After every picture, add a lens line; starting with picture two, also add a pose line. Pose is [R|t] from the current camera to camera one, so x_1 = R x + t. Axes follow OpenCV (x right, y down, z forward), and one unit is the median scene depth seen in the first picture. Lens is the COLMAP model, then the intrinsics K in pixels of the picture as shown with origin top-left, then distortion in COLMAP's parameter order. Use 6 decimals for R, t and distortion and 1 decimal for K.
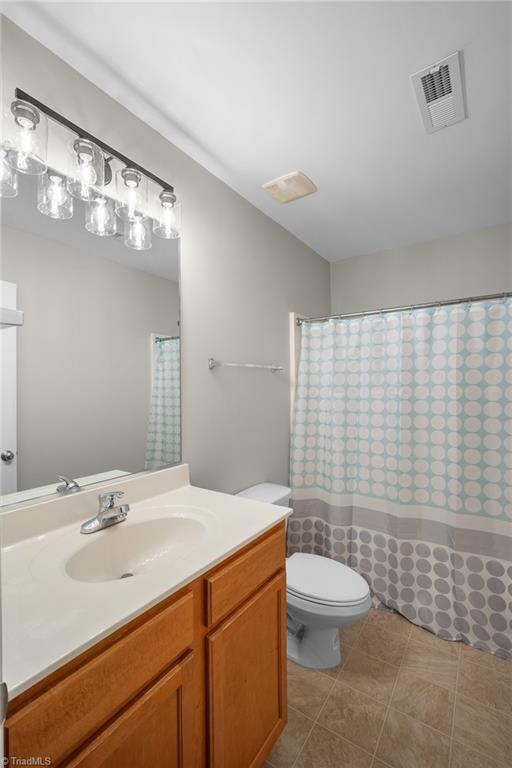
lens RADIAL K [[339.3, 0, 253.9], [0, 339.3, 383.5], [0, 0, 1]] dist [-0.012334, 0.004169]
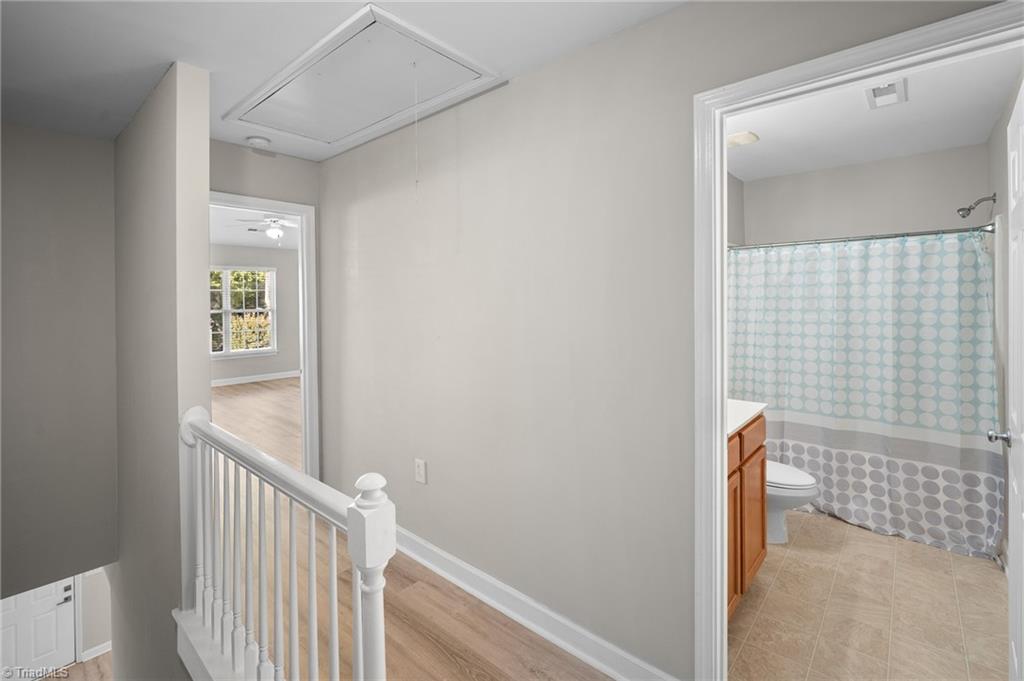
lens RADIAL K [[452.5, 0, 513.0], [0, 452.5, 299.0], [0, 0, 1]] dist [-0.012334, 0.004169]
pose [[0.992099, 0.000048, -0.125454, -0.442496], [0.000446, 0.999992, 0.003913, -0.039683], [0.125453, -0.003939, 0.992092, -0.610826]]
